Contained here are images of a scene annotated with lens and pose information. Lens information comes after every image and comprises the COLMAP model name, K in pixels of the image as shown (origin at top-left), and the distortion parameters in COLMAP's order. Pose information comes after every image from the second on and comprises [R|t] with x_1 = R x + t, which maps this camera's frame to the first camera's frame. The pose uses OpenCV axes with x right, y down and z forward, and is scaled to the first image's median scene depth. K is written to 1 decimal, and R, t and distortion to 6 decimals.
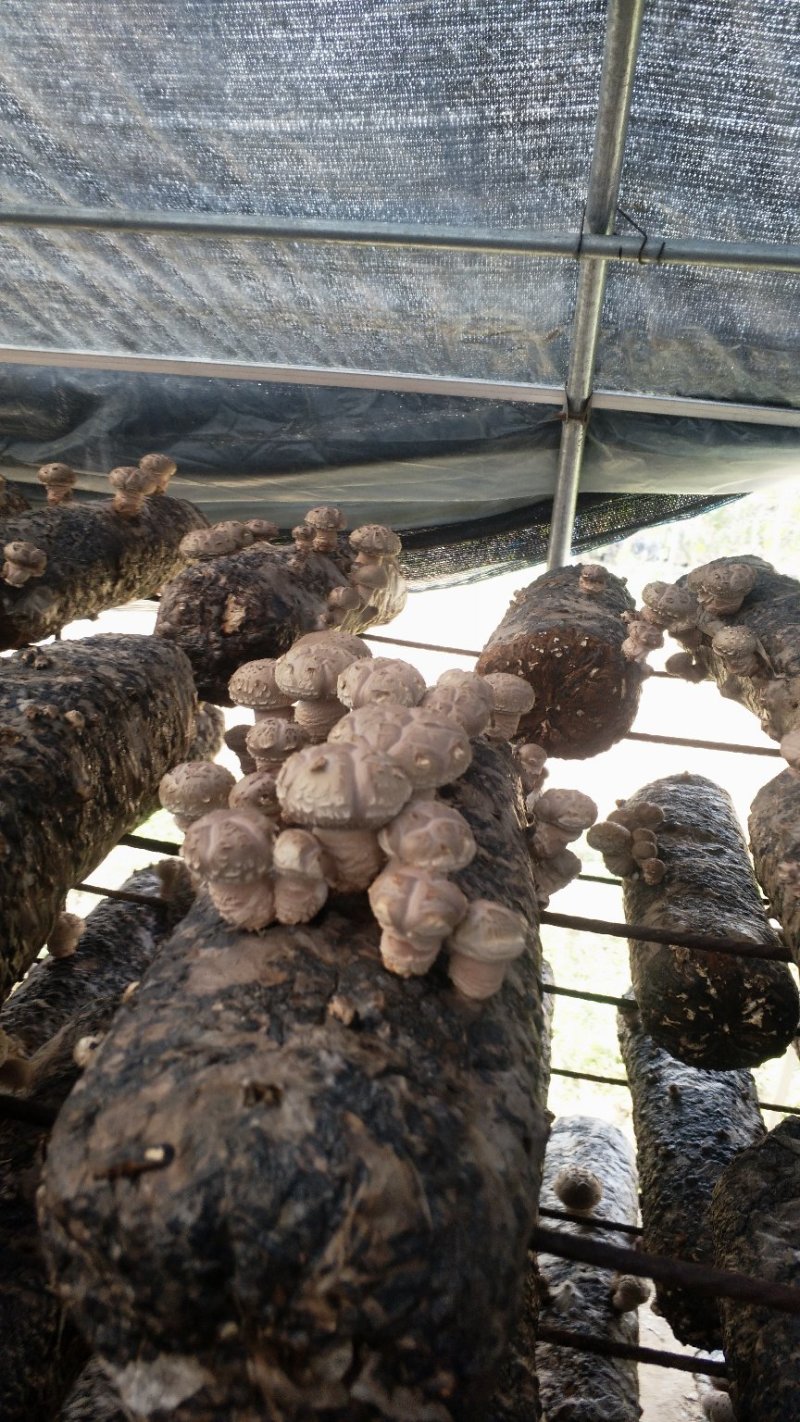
lens RADIAL K [[1032.0, 0, 400.0], [0, 1032.0, 711.0], [0, 0, 1]] dist [0.009391, -0.044157]
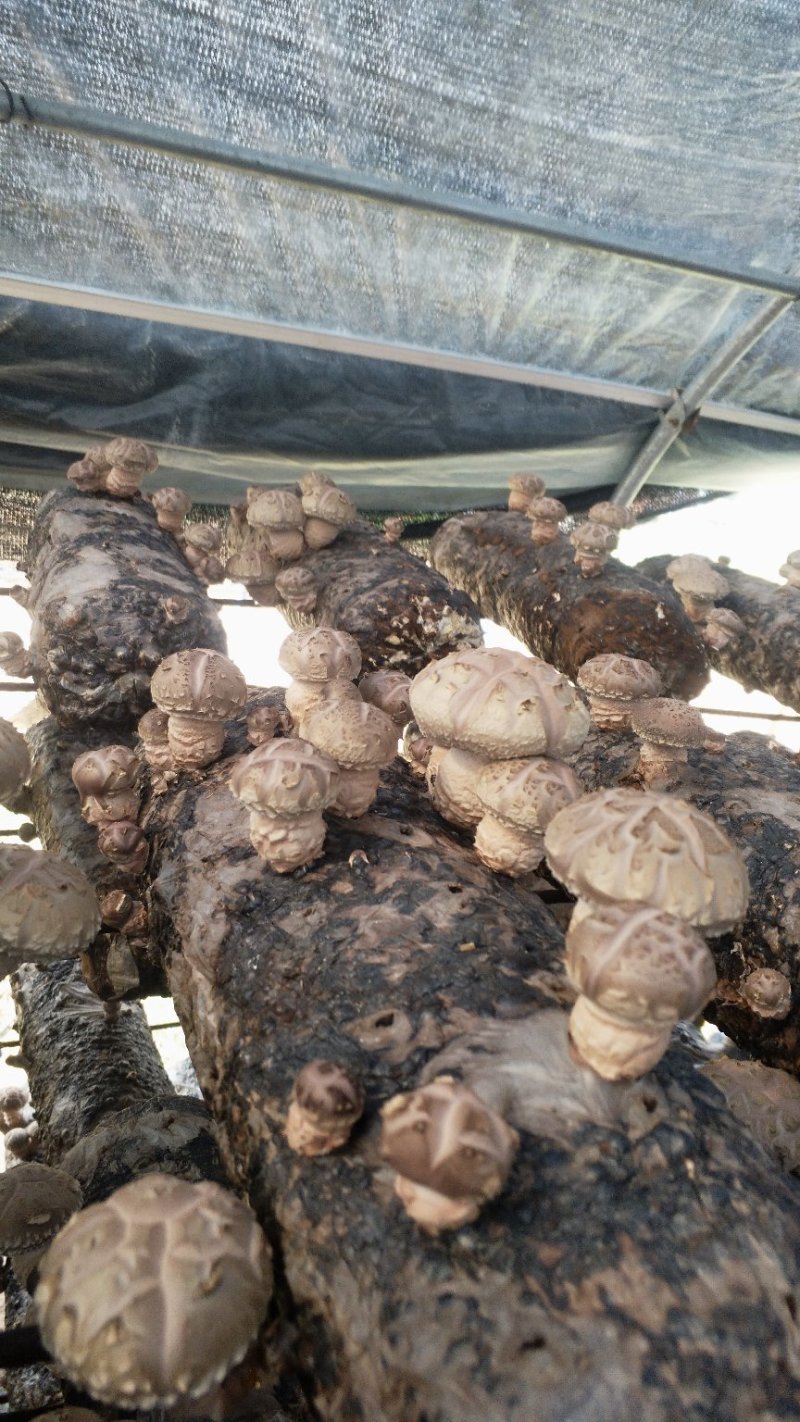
lens RADIAL K [[1032.0, 0, 400.0], [0, 1032.0, 711.0], [0, 0, 1]] dist [0.009391, -0.044157]
pose [[0.873556, -0.082108, 0.479748, -0.604797], [0.056503, 0.996111, 0.067599, -0.061464], [-0.483433, -0.031944, 0.874799, 0.151741]]
